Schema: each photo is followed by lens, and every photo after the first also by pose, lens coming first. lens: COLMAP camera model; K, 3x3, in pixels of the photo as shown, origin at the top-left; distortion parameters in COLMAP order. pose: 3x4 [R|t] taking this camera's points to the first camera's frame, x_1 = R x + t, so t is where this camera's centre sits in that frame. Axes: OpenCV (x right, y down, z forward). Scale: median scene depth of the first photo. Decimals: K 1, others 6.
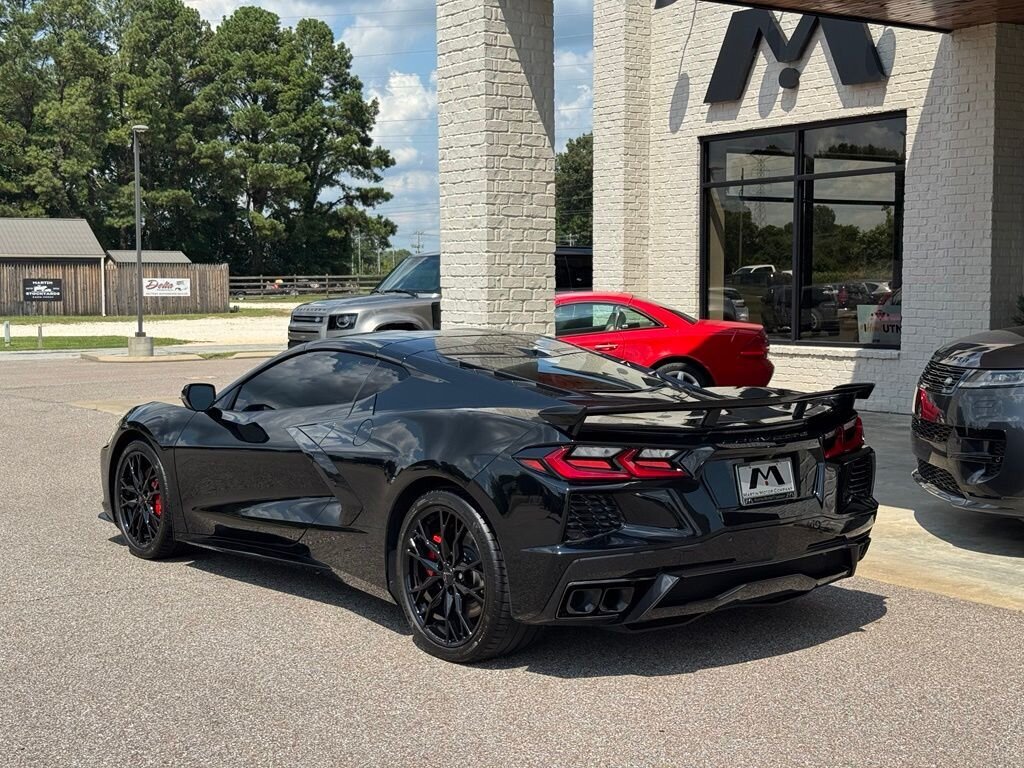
lens RADIAL K [[1431.8, 0, 505.3], [0, 1431.8, 384.2], [0, 0, 1]] dist [0.127164, 0.000000]
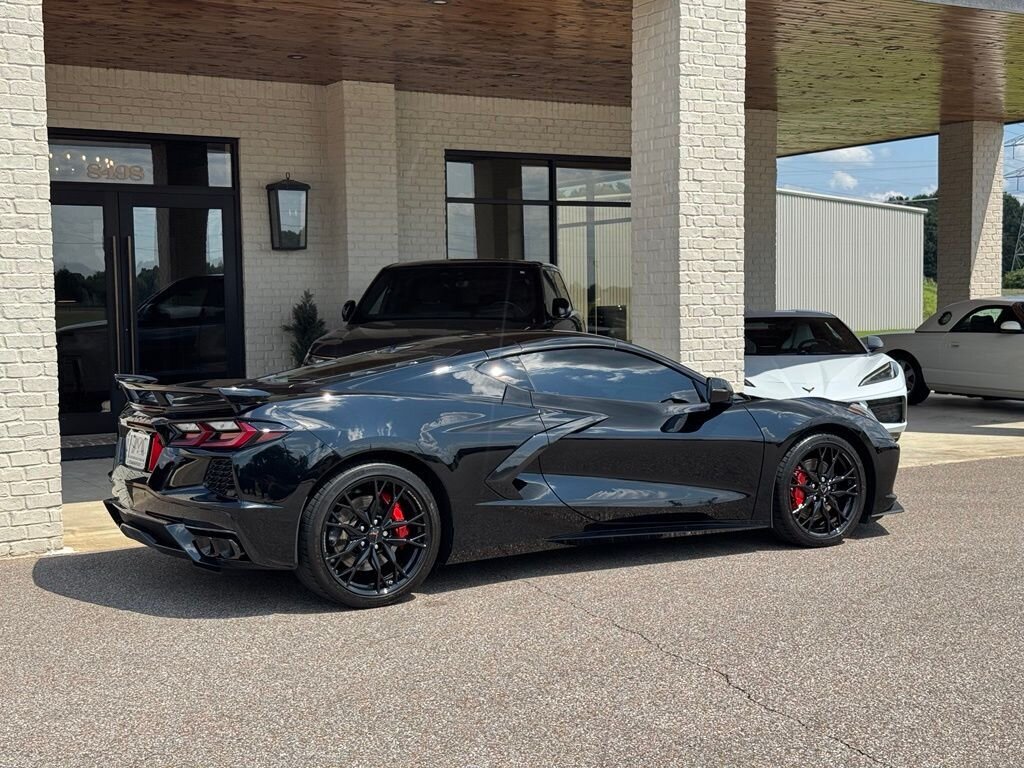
lens RADIAL K [[1431.8, 0, 514.0], [0, 1431.8, 390.1], [0, 0, 1]] dist [0.127164, 0.000000]
pose [[0.062174, -0.058171, 0.996369, -0.618720], [0.088922, 0.994653, 0.052522, -0.028225], [-0.994096, 0.085334, 0.067014, 0.514014]]
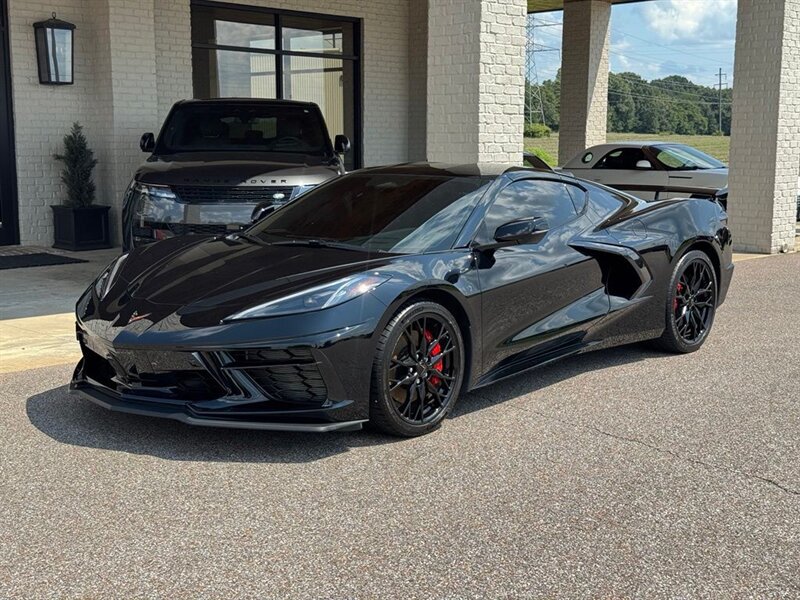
lens RADIAL K [[1118.6, 0, 400.8], [0, 1118.6, 305.2], [0, 0, 1]] dist [0.127164, 0.000000]
pose [[-0.183729, -0.138621, 0.973154, -0.525502], [0.071569, 0.985493, 0.153890, -0.036691], [-0.980368, 0.097922, -0.171142, 0.654759]]
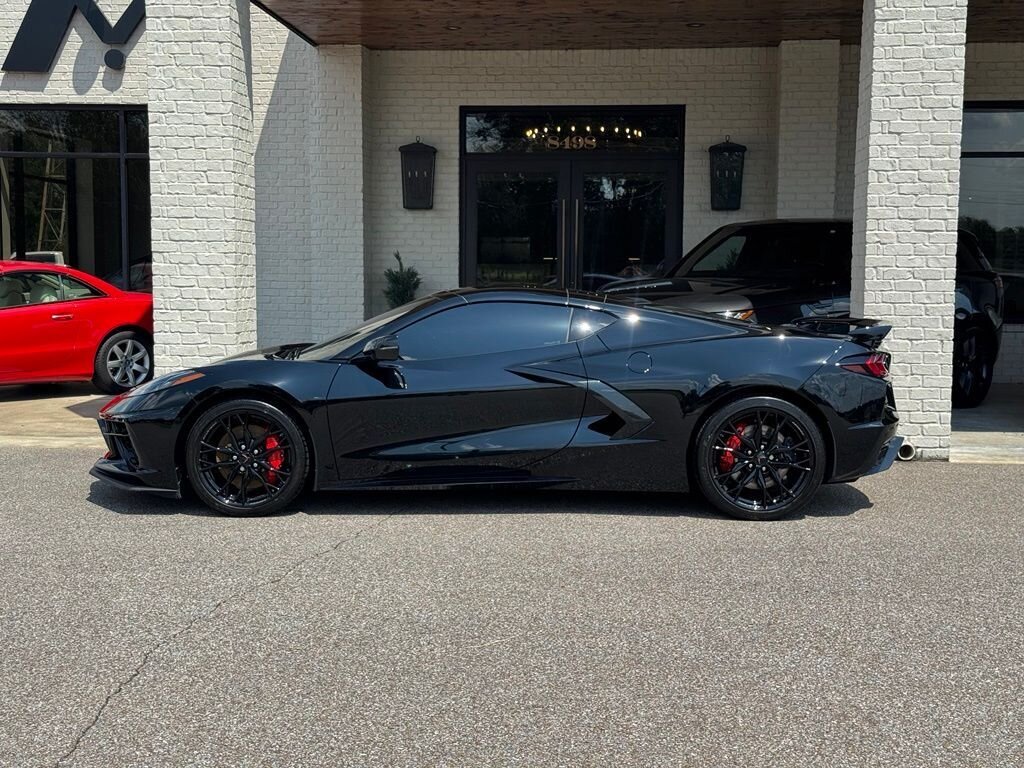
lens RADIAL K [[1431.8, 0, 513.8], [0, 1431.8, 394.0], [0, 0, 1]] dist [0.127164, 0.000000]
pose [[0.637687, -0.059487, 0.767995, -0.519590], [0.047561, 0.998152, 0.037823, 0.004038], [-0.768826, 0.012407, 0.639338, 0.130294]]
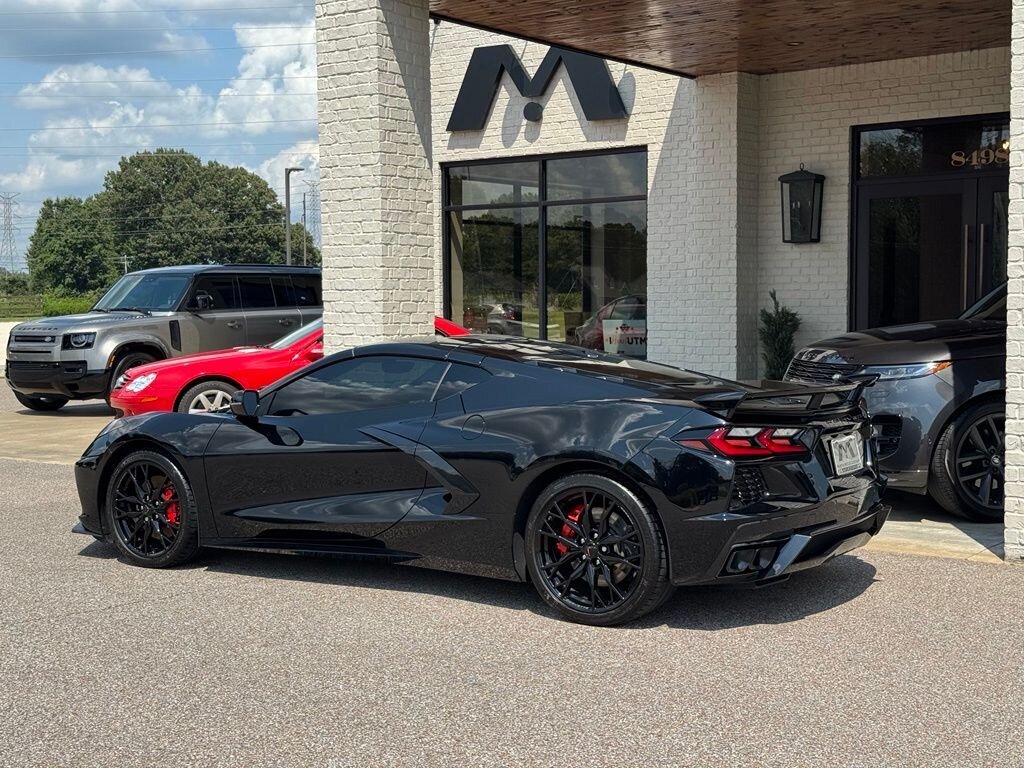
lens RADIAL K [[1431.8, 0, 508.6], [0, 1431.8, 388.9], [0, 0, 1]] dist [0.127164, 0.000000]
pose [[0.950838, -0.021898, 0.308912, -0.187598], [0.026030, 0.999618, -0.009260, 0.007039], [-0.308591, 0.016846, 0.951045, -0.020123]]
